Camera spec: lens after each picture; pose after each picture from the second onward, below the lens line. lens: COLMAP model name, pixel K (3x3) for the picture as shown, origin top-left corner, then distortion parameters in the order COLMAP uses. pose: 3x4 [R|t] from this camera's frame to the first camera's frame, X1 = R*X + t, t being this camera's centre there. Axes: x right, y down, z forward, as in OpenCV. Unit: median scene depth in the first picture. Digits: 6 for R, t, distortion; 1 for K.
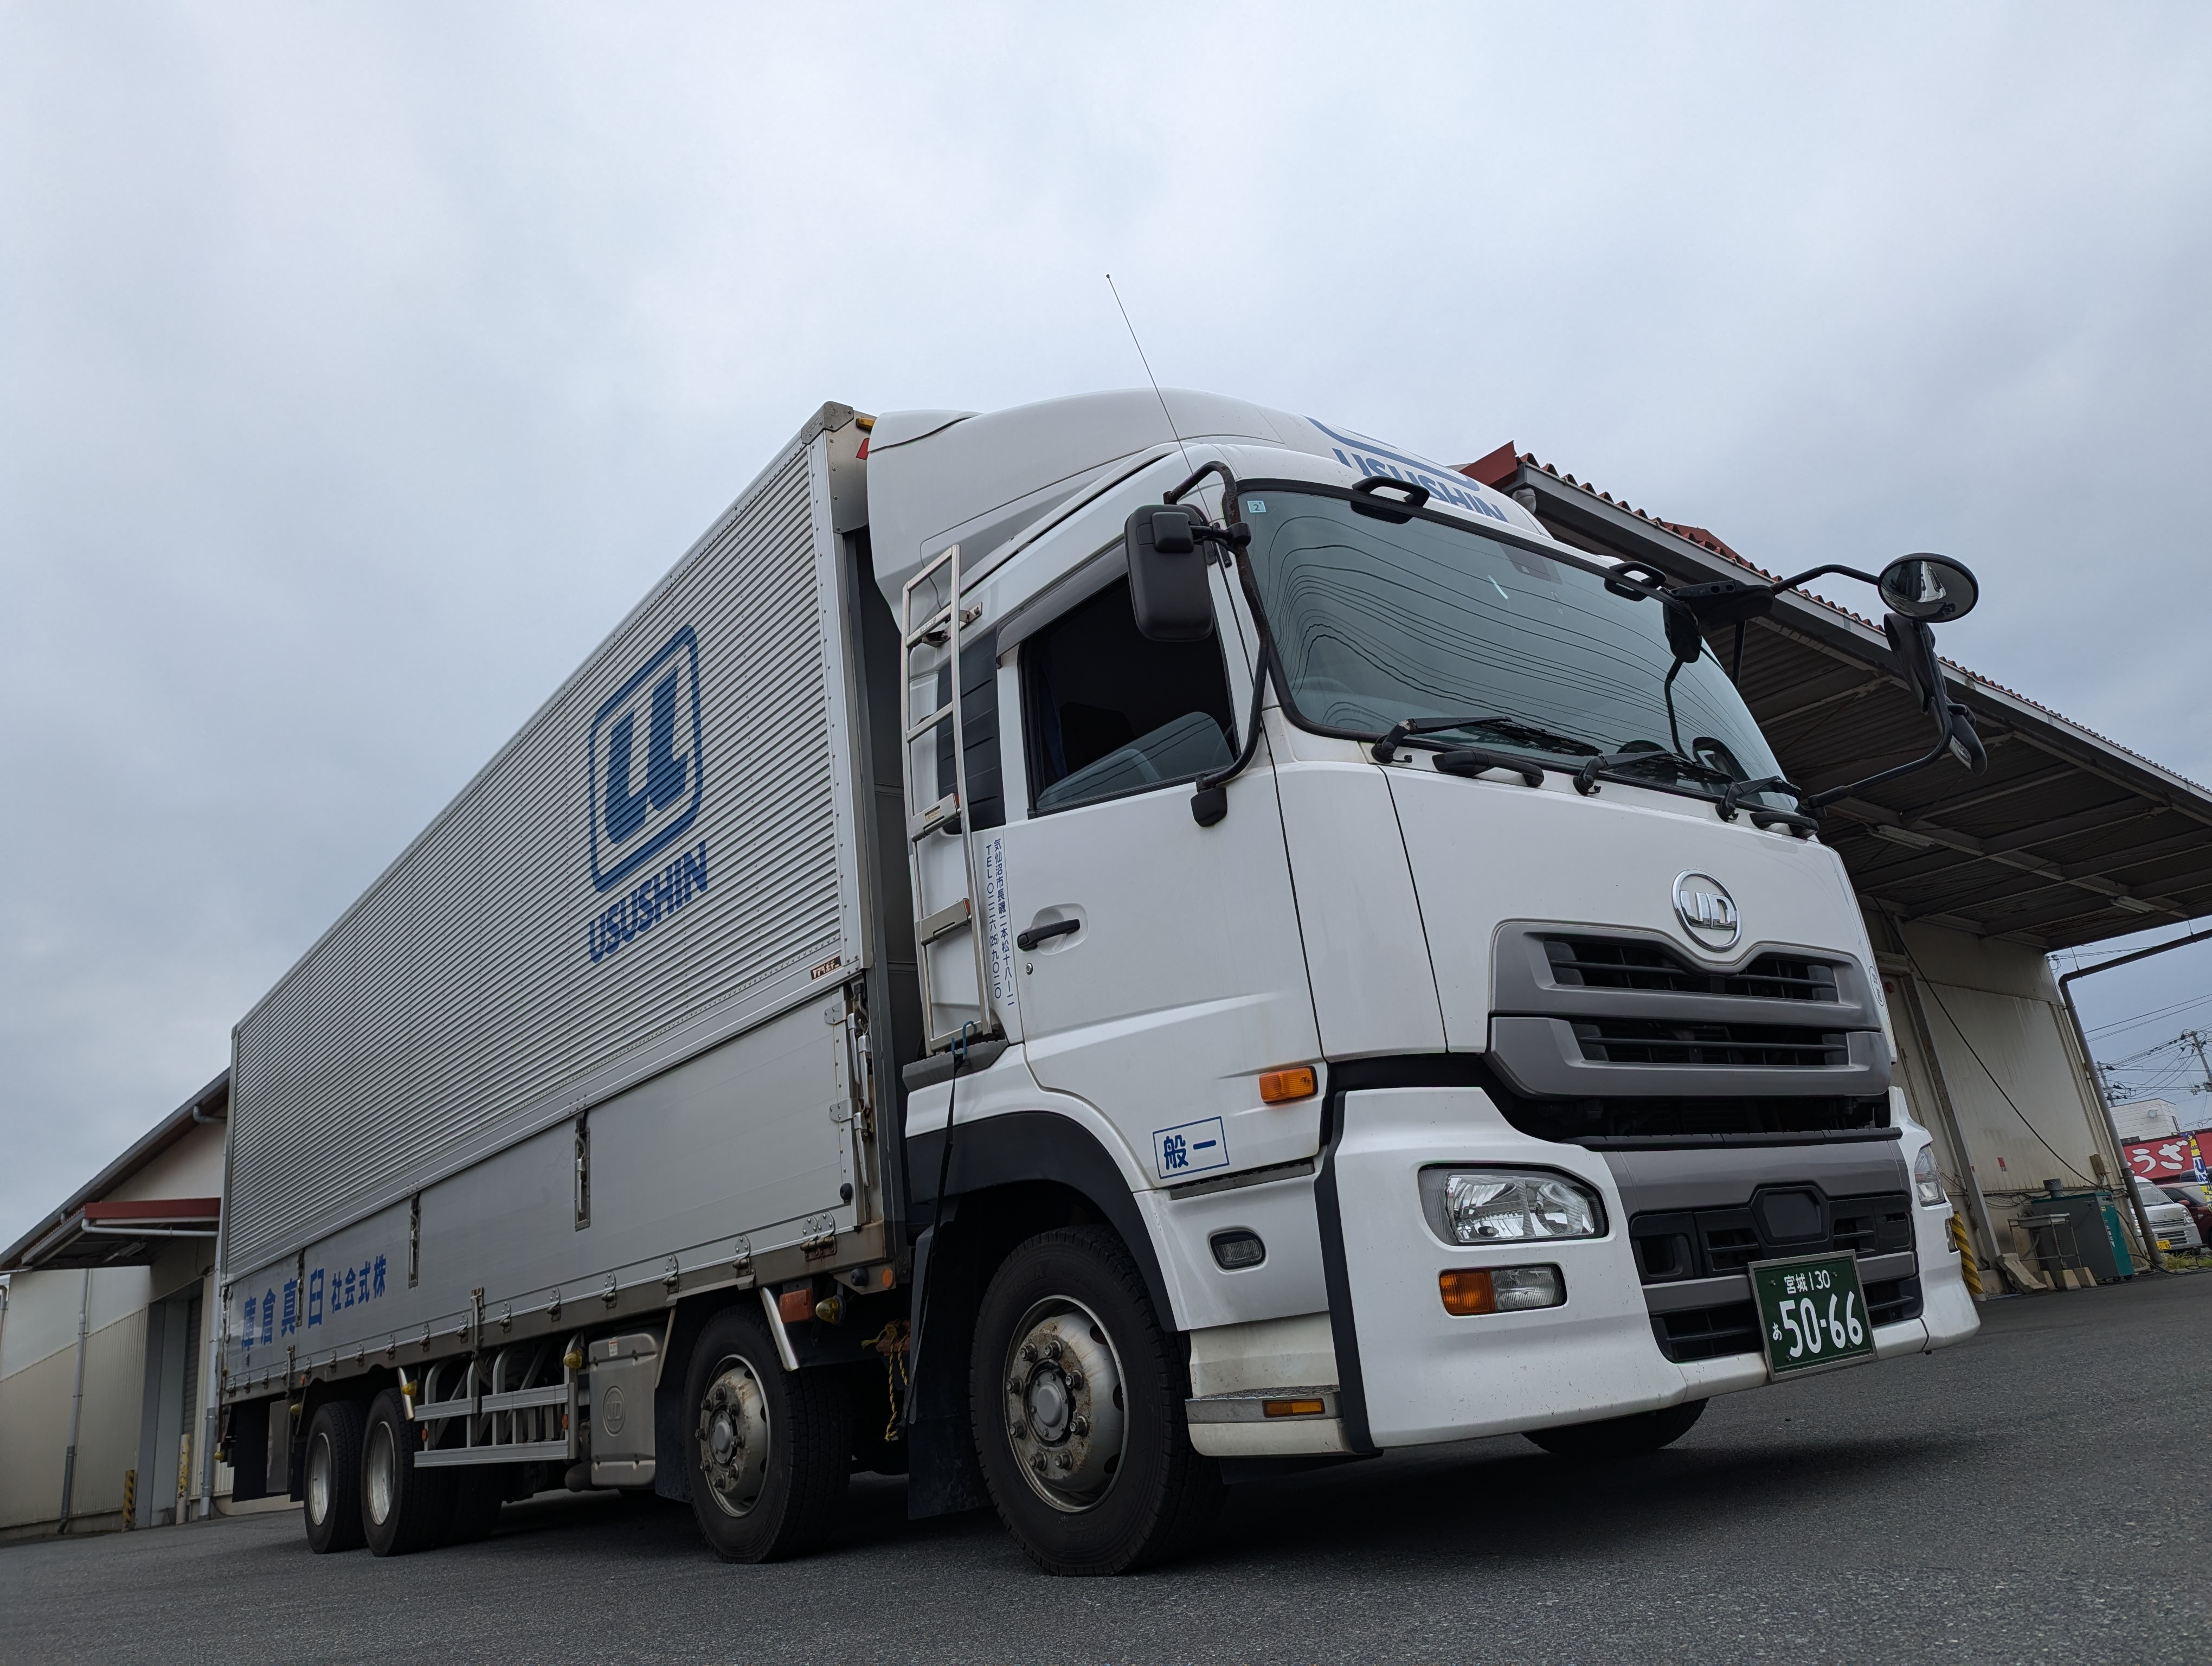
lens RADIAL K [[1500.9, 0, 1106.0], [0, 1500.9, 833.0], [0, 0, 1]] dist [0.003396, 0.001111]
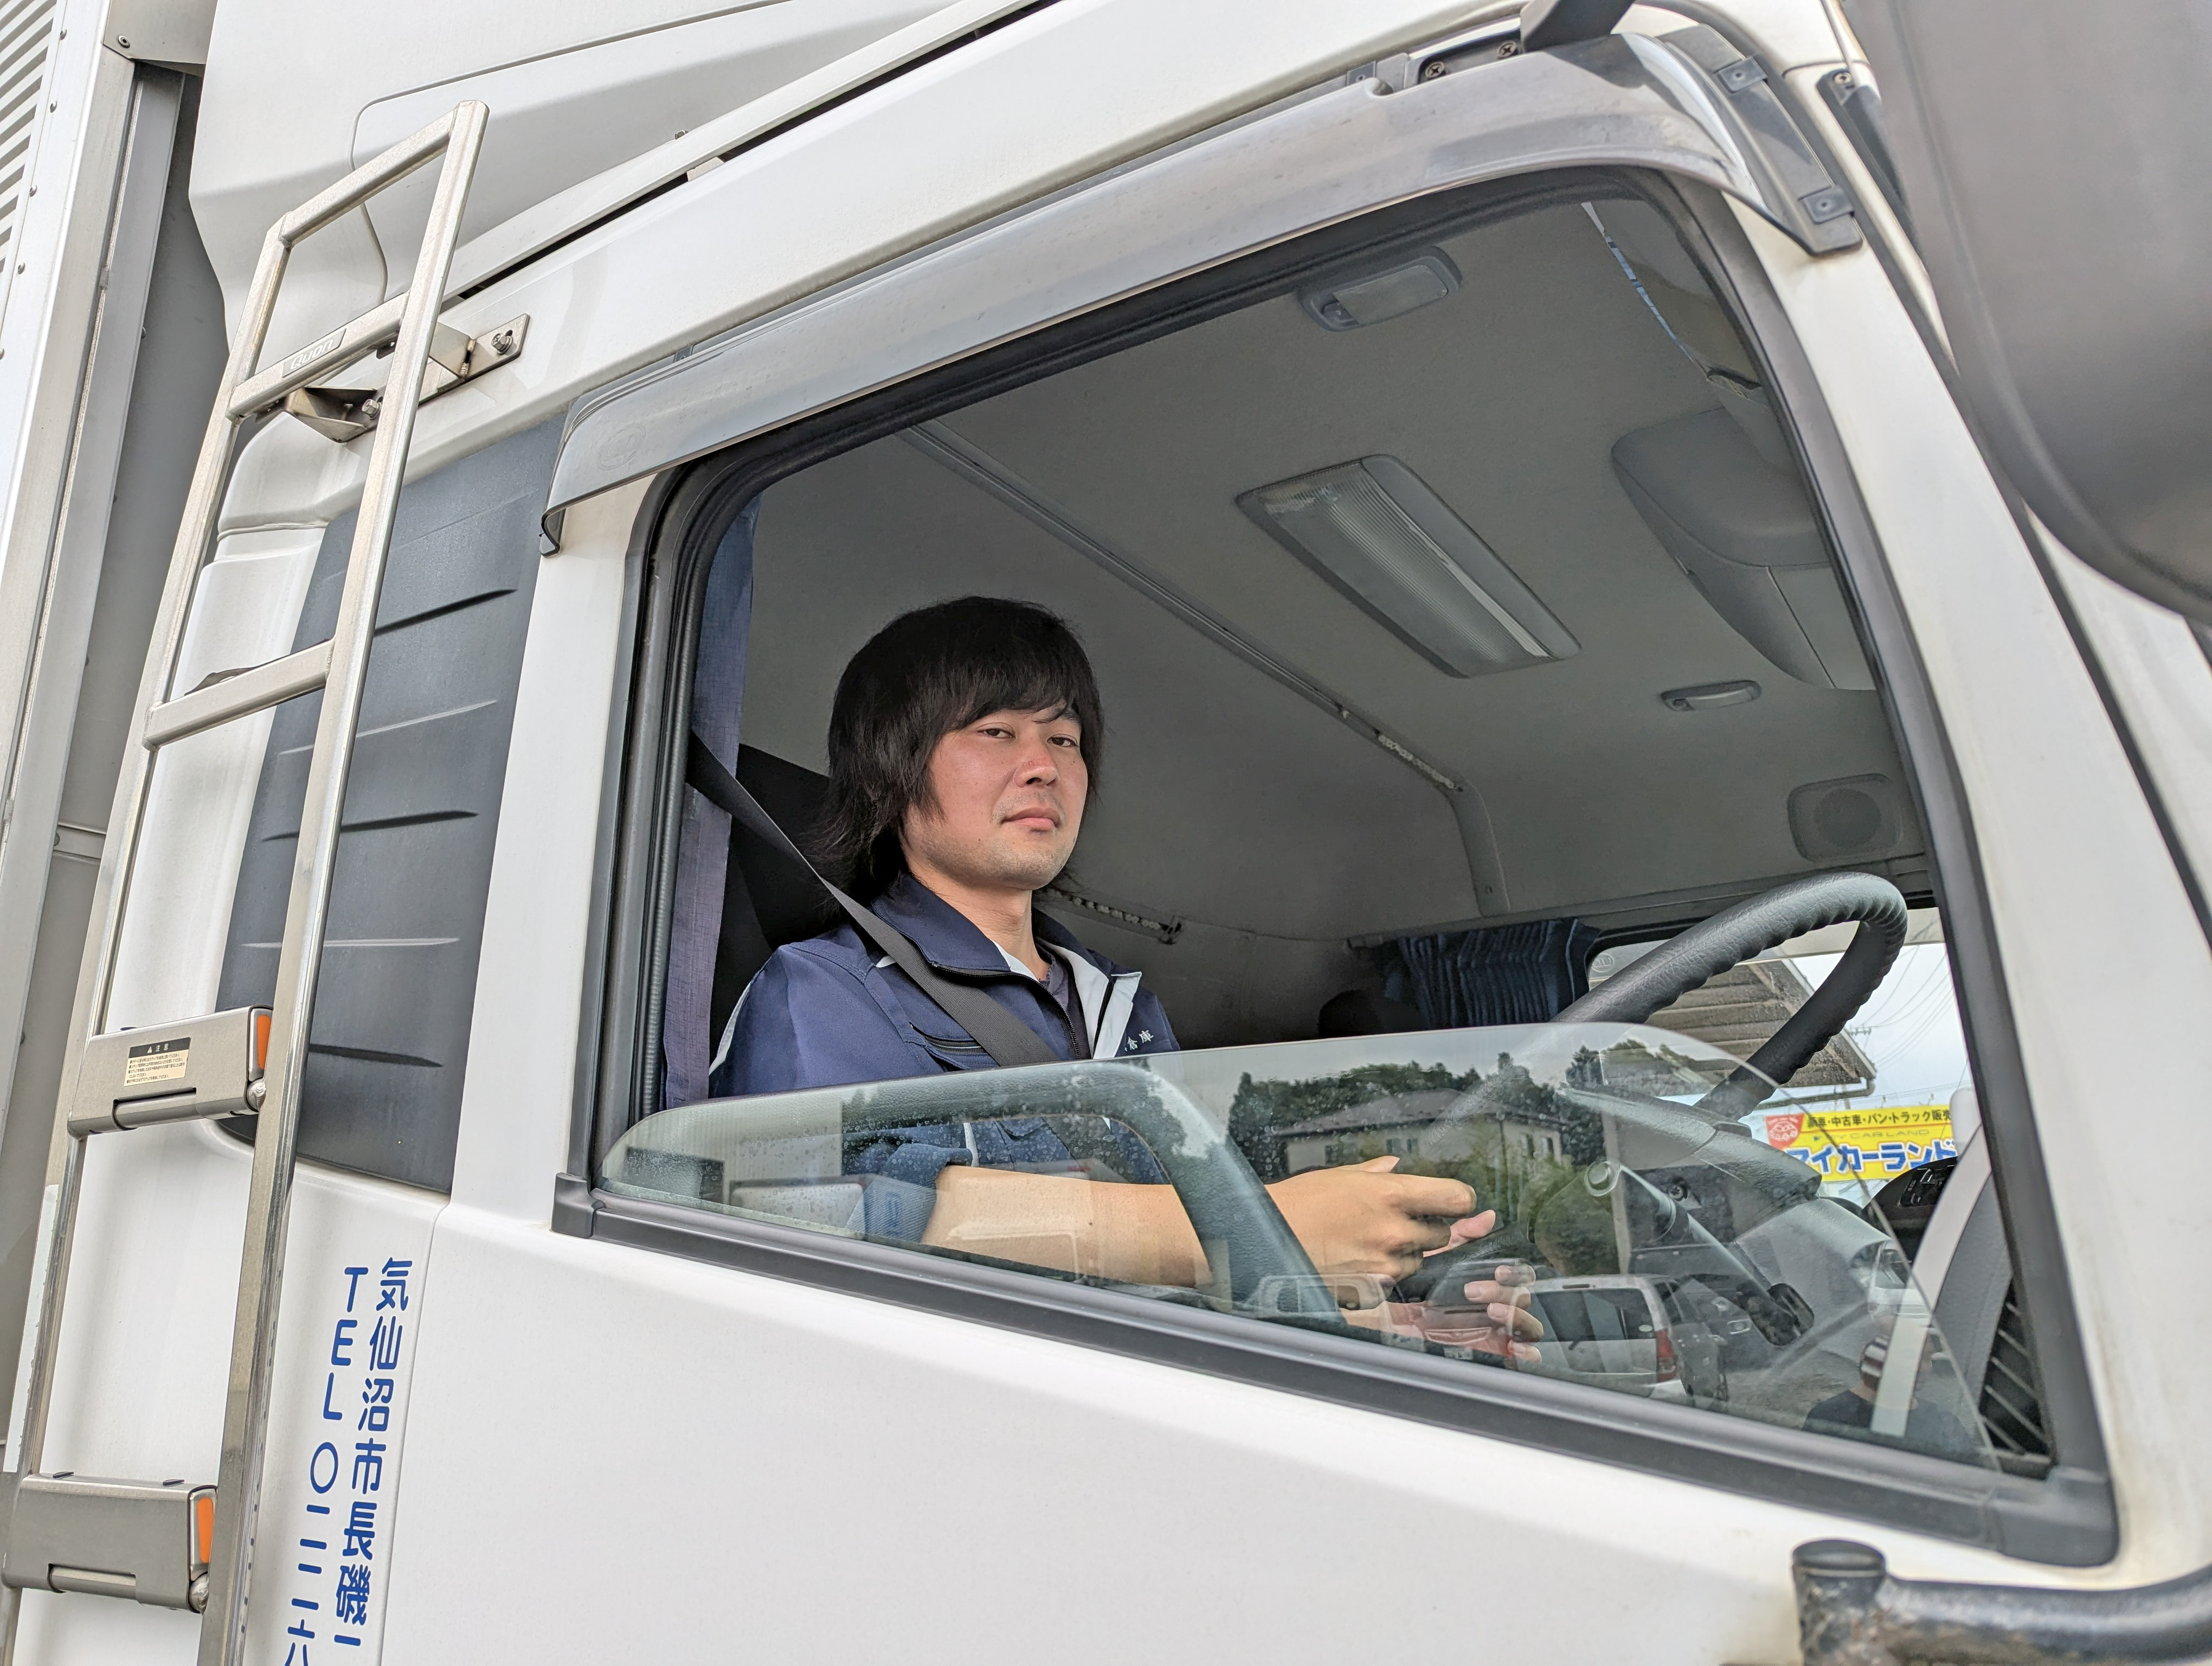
lens RADIAL K [[1500.9, 0, 1106.0], [0, 1500.9, 833.0], [0, 0, 1]] dist [0.003396, 0.001111]
pose [[0.935556, 0.183779, 0.301596, -0.048226], [-0.187894, 0.982066, -0.015577, -0.074218], [-0.299050, -0.042095, 0.953309, 0.692627]]
